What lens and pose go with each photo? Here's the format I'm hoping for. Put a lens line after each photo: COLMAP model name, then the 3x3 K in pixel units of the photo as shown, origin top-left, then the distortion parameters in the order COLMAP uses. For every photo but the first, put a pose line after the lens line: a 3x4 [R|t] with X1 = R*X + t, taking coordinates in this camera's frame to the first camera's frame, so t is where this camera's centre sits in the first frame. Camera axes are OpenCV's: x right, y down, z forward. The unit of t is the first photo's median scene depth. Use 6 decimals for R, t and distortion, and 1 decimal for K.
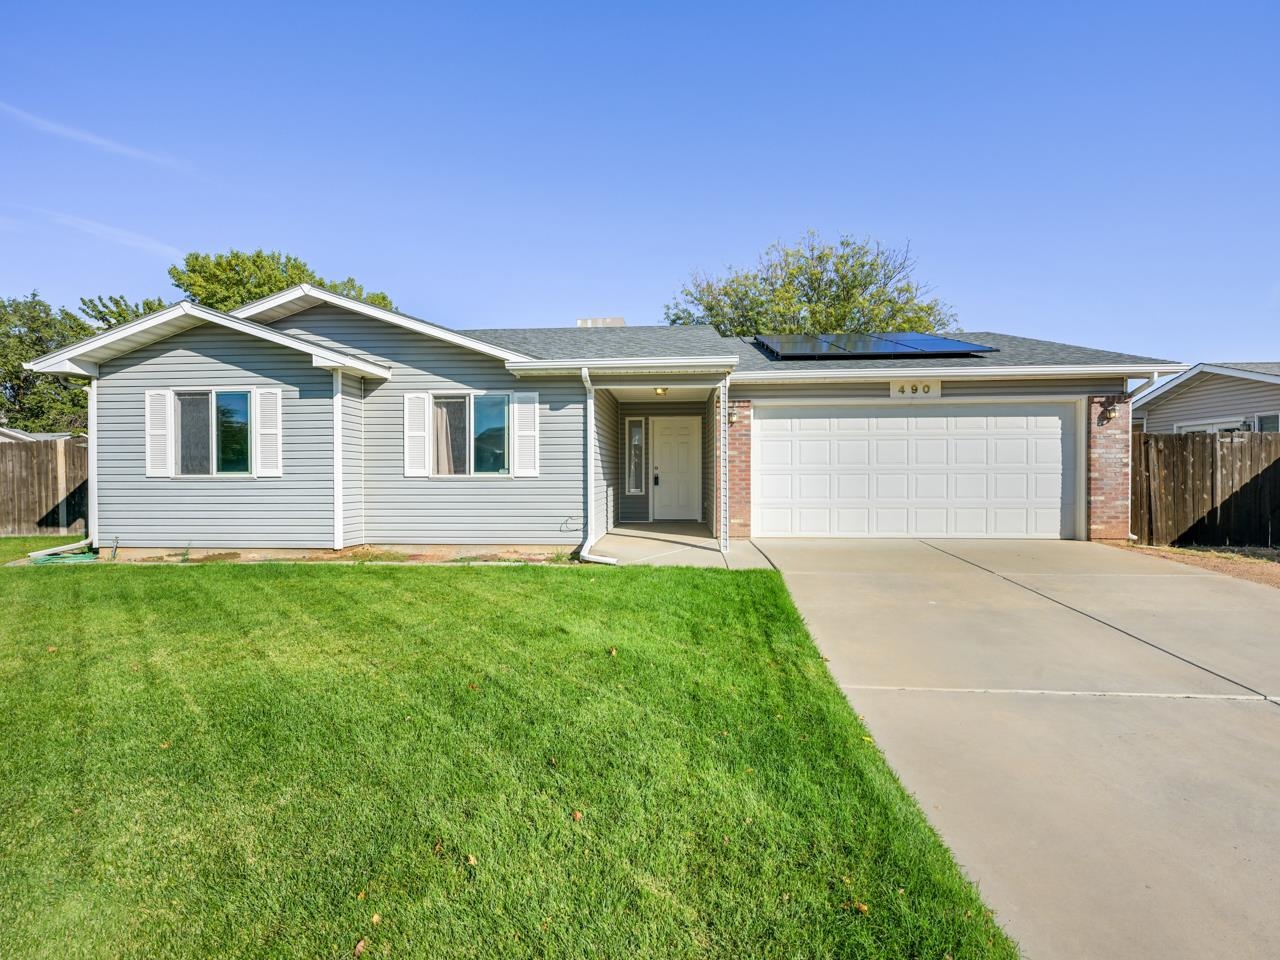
lens RADIAL K [[574.9, 0, 642.3], [0, 574.9, 470.8], [0, 0, 1]] dist [-0.003232, -0.001131]
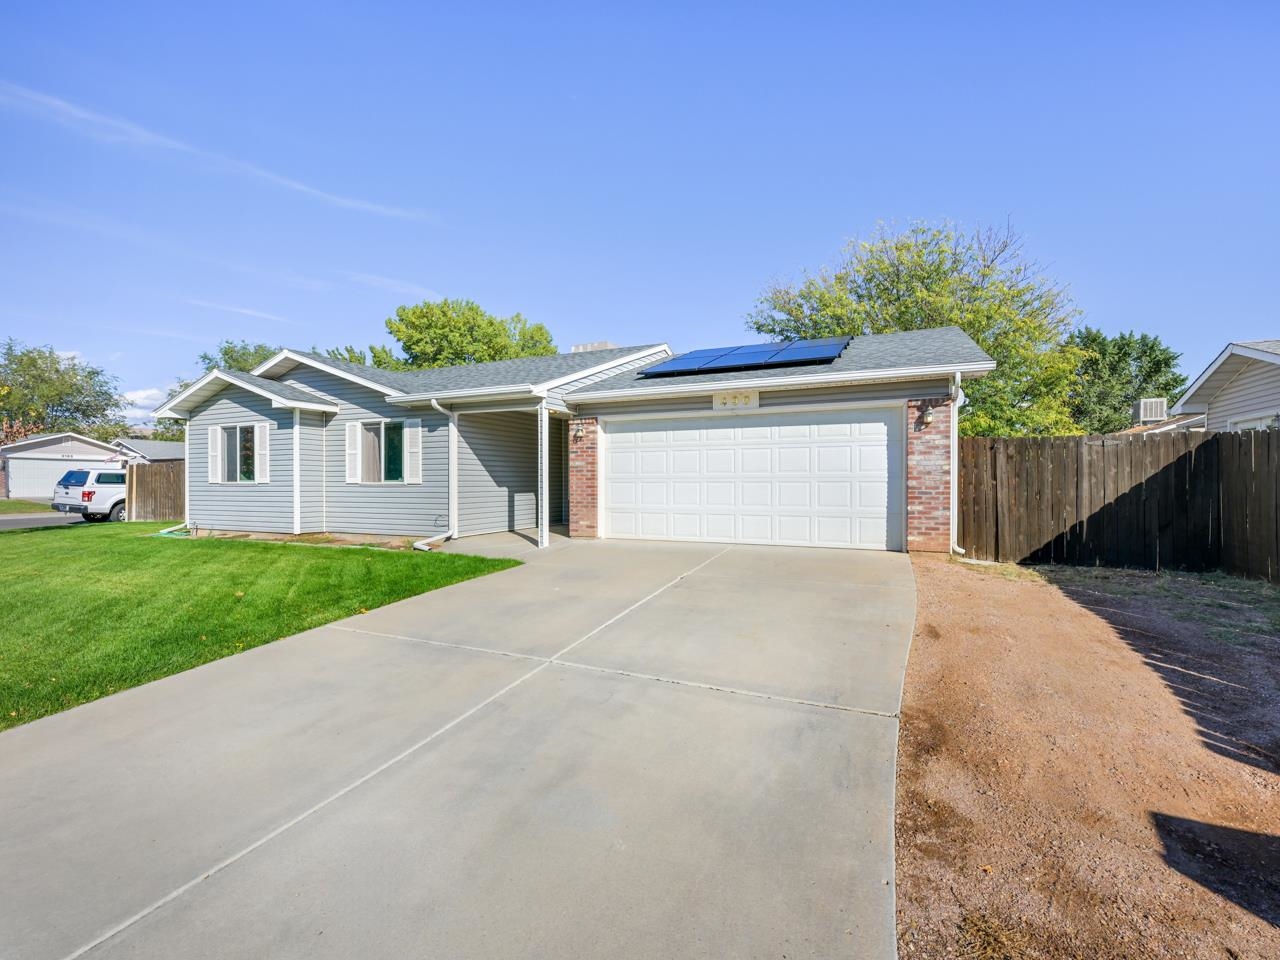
lens RADIAL K [[574.9, 0, 628.0], [0, 574.9, 474.3], [0, 0, 1]] dist [-0.003232, -0.001131]
pose [[0.937989, -0.003218, -0.346651, 0.675572], [0.000493, 0.999968, -0.007949, -0.000158], [0.346665, 0.007286, 0.937961, -0.048980]]
